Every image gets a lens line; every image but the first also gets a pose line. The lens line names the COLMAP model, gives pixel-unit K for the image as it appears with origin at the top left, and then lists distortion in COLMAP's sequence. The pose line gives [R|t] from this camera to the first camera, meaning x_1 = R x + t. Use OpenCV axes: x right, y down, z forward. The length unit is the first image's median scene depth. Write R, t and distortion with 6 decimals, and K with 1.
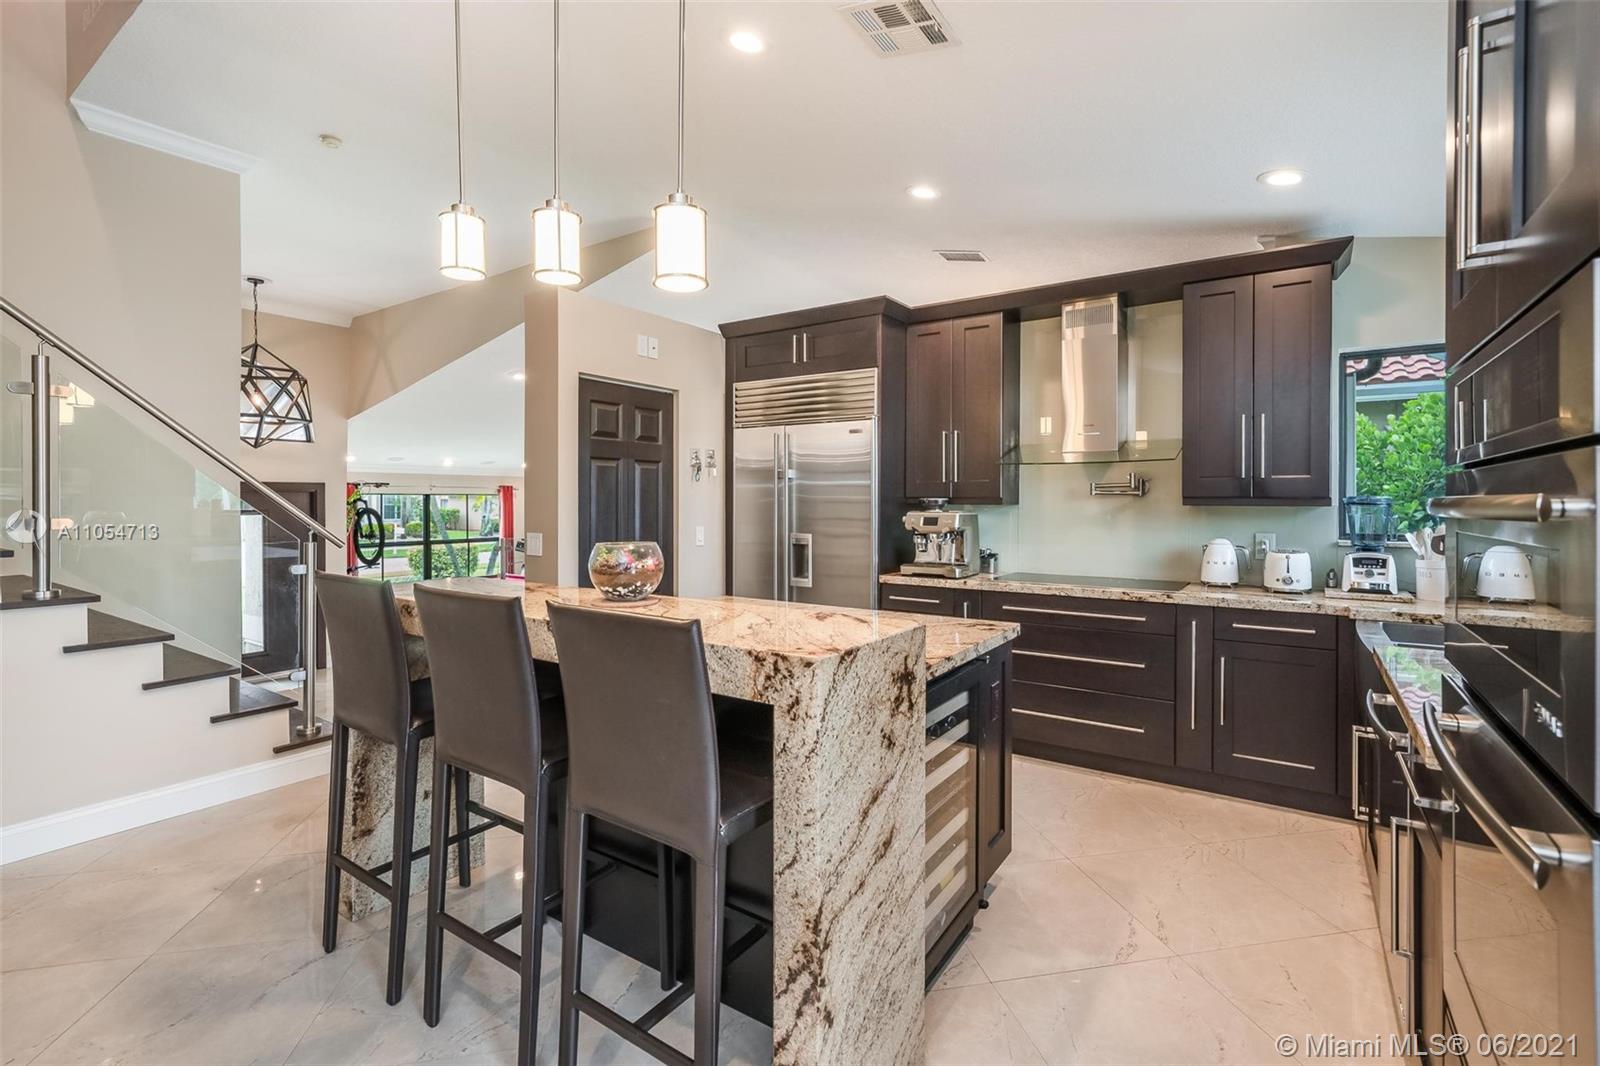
lens RADIAL K [[720.5, 0, 804.6], [0, 720.5, 502.6], [0, 0, 1]] dist [-0.000037, -0.000192]
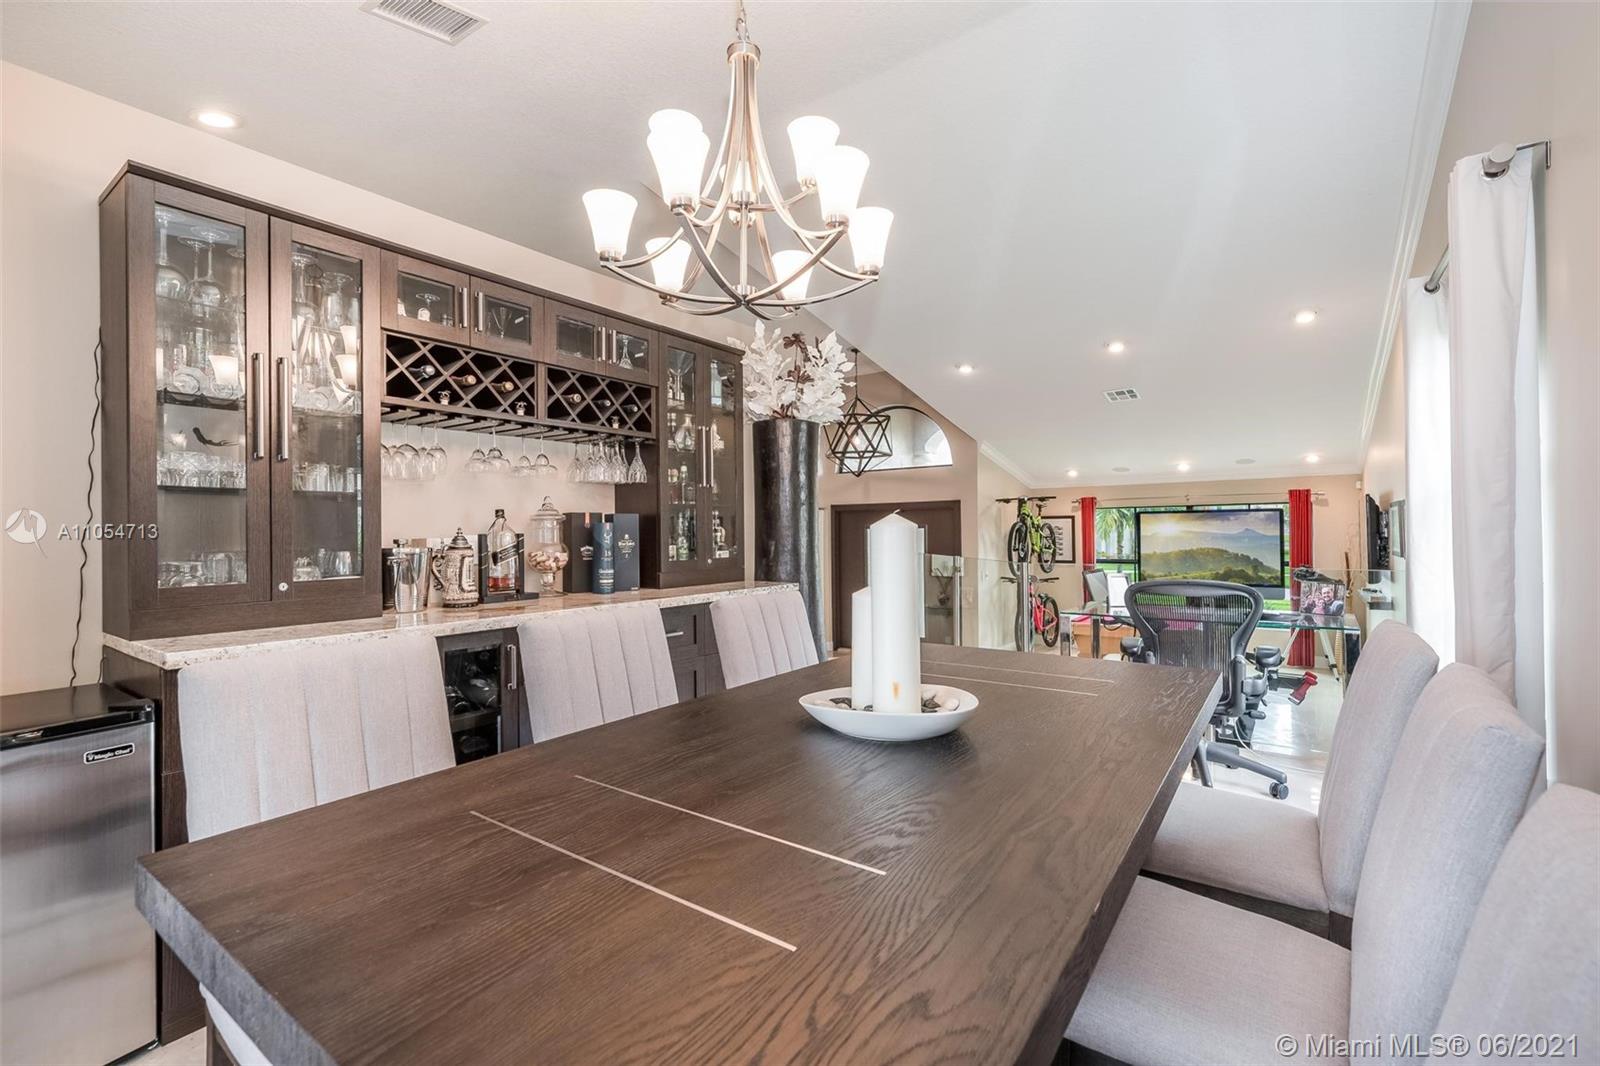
lens RADIAL K [[696.2, 0, 800.0], [0, 696.2, 533.0], [0, 0, 1]] dist [-0.000891, 0.000140]
pose [[-0.030156, 0.000589, -0.999545, 0.854905], [0.011101, 0.999938, 0.000254, 0.039978], [0.999484, -0.011088, -0.030161, 1.494604]]
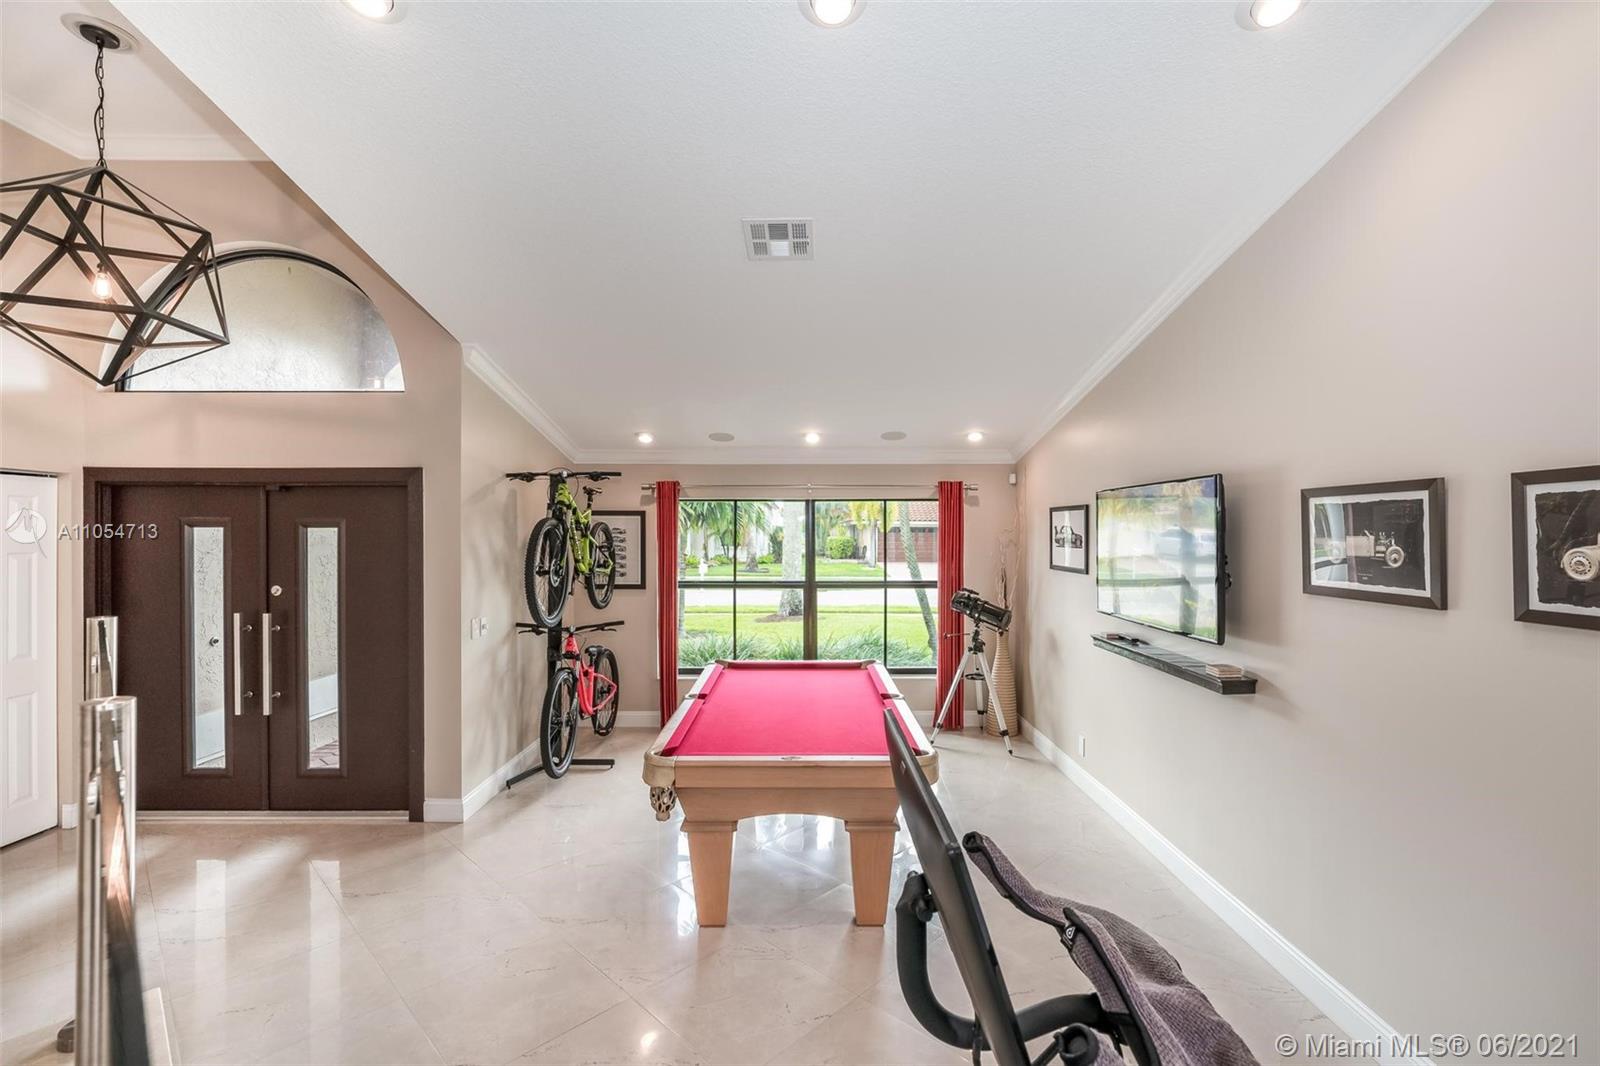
lens RADIAL K [[696.2, 0, 800.0], [0, 696.2, 533.0], [0, 0, 1]] dist [-0.000891, 0.000140]
pose [[0.567324, 0.001439, -0.823494, -0.186098], [-0.001557, 0.999999, 0.000675, 0.036113], [0.823493, 0.000899, 0.567325, 1.807128]]
